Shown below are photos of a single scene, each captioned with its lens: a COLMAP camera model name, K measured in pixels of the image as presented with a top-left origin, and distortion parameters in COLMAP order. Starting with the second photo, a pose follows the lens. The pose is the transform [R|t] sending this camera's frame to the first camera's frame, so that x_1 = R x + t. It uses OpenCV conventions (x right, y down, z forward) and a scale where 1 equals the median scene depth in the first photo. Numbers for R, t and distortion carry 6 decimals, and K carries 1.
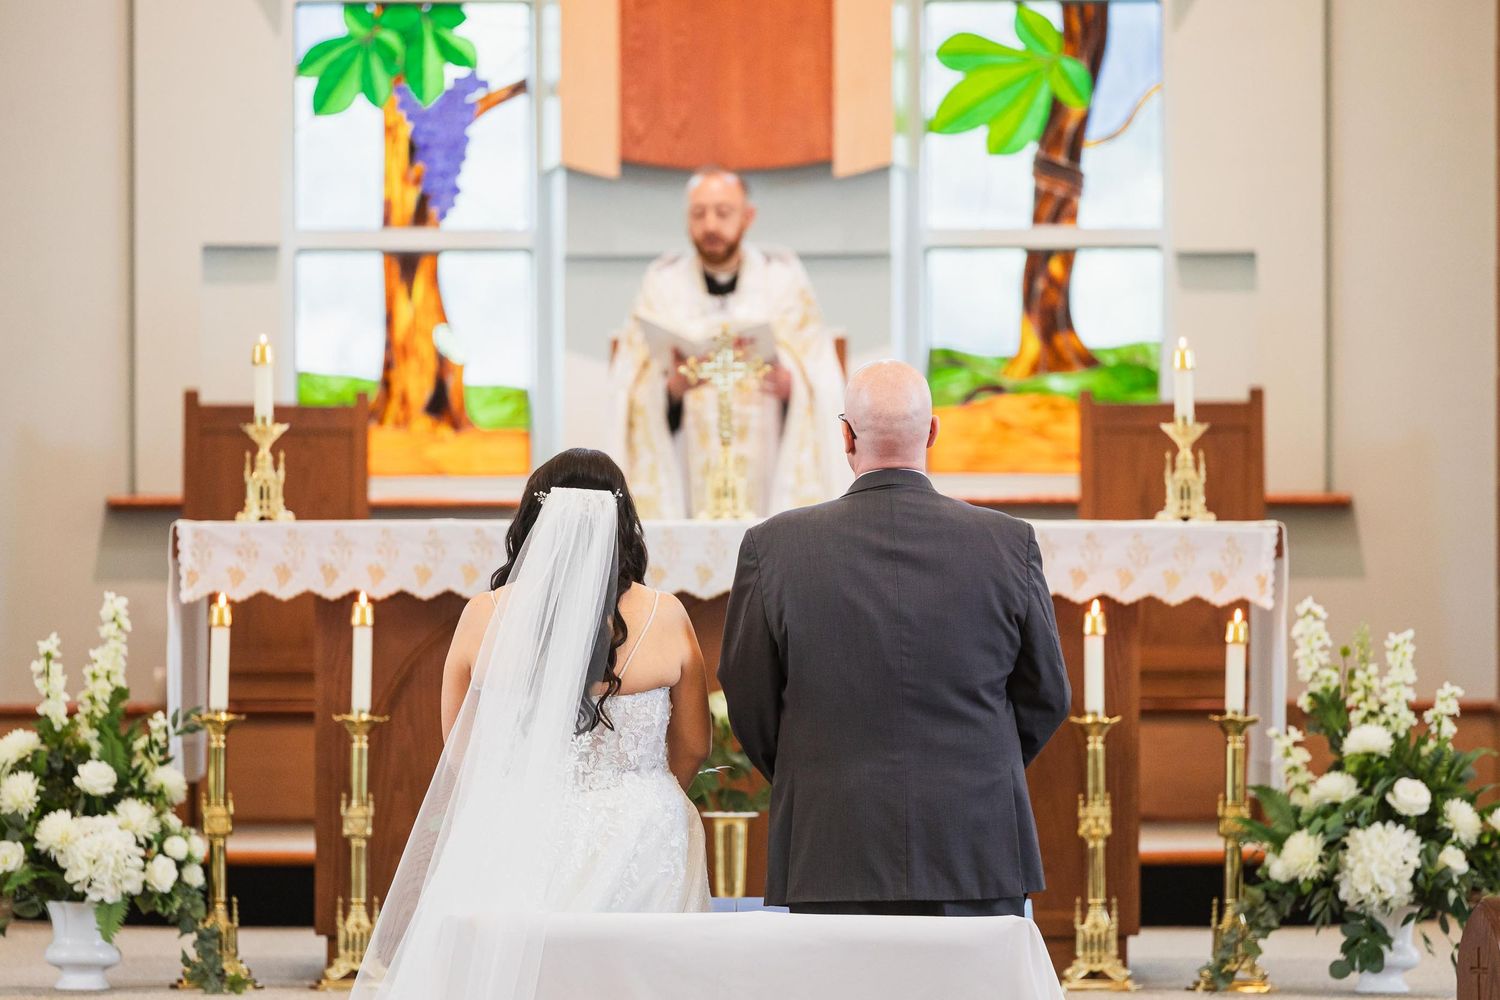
lens RADIAL K [[8577.6, 0, 750.0], [0, 8577.6, 500.0], [0, 0, 1]] dist [-0.108889, 4.453193]
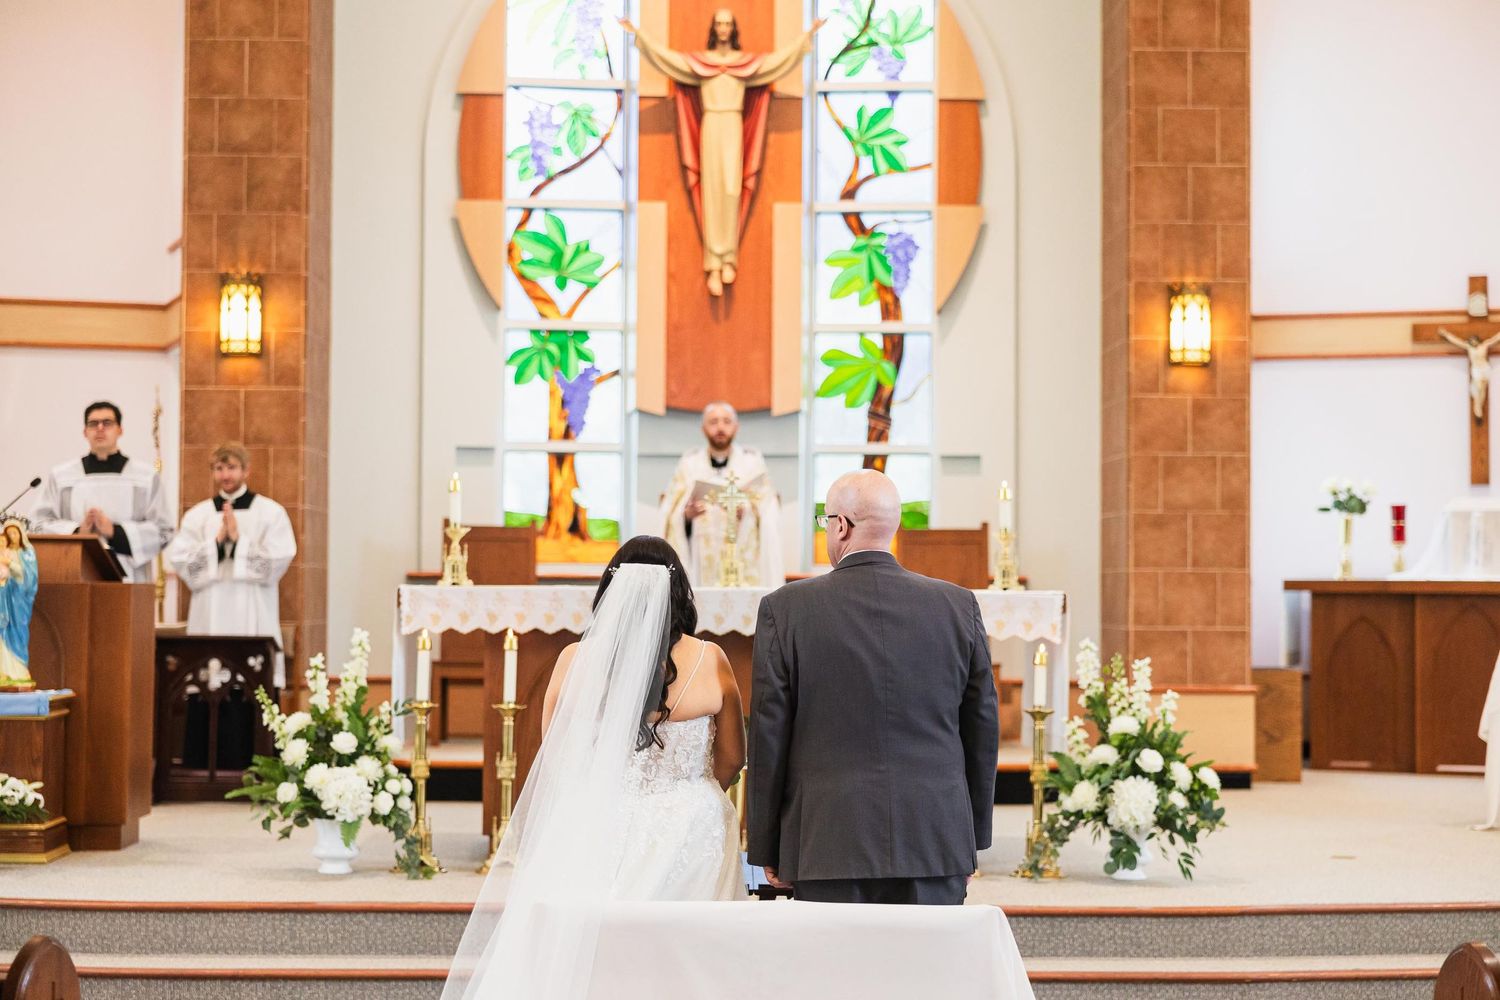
lens RADIAL K [[2506.7, 0, 750.0], [0, 2506.7, 500.0], [0, 0, 1]] dist [0.121794, -0.045434]
pose [[0.999679, 0.009988, 0.023282, -0.010990], [-0.009252, 0.999461, -0.031507, 0.000729], [-0.023584, 0.031281, 0.999232, 0.517130]]
